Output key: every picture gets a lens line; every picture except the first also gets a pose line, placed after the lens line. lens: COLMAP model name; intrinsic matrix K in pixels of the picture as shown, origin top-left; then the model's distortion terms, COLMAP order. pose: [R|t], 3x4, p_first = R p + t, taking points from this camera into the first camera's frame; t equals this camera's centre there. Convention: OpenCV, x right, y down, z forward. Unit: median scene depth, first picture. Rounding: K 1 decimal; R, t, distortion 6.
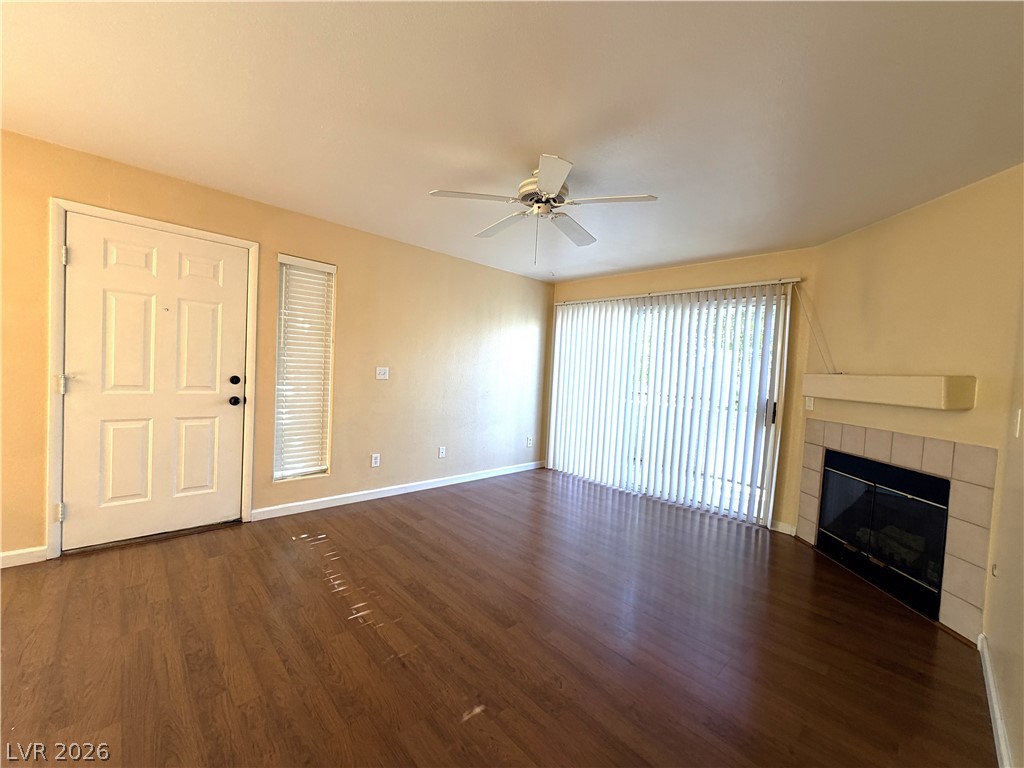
lens RADIAL K [[409.3, 0, 514.4], [0, 409.3, 386.0], [0, 0, 1]] dist [0.000149, 0.000362]
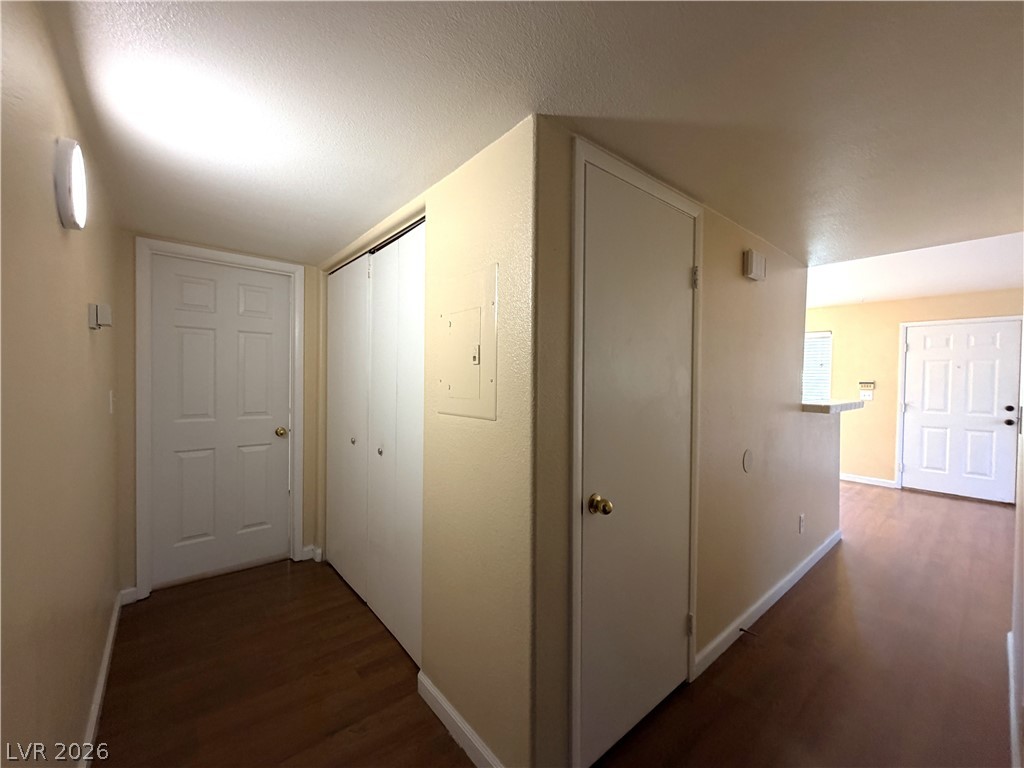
lens RADIAL K [[409.3, 0, 516.5], [0, 409.3, 384.5], [0, 0, 1]] dist [0.000149, 0.000362]
pose [[-0.034200, -0.041515, -0.998552, 0.915201], [-0.059039, 0.997476, -0.039449, 0.066342], [0.997670, 0.057605, -0.036565, -0.782992]]
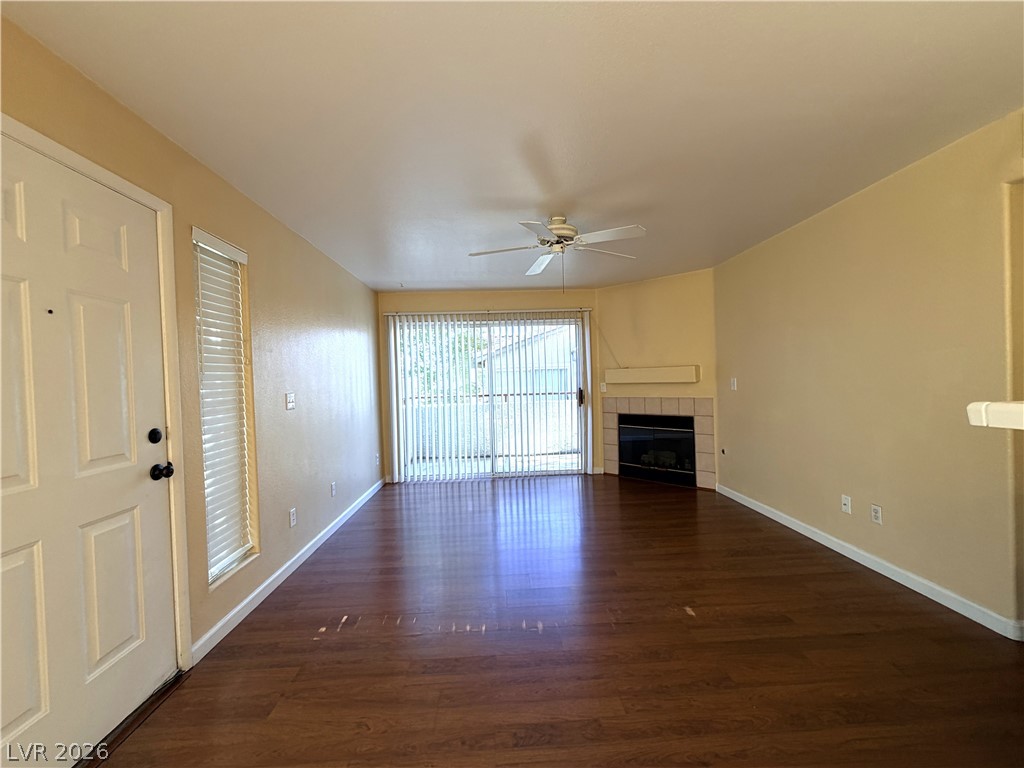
lens RADIAL K [[409.3, 0, 511.5], [0, 409.3, 387.0], [0, 0, 1]] dist [0.000149, 0.000362]
pose [[0.657065, -0.089300, 0.748526, -0.805543], [0.095517, 0.994818, 0.034836, -0.057263], [-0.747758, 0.048607, 0.662190, 0.248038]]
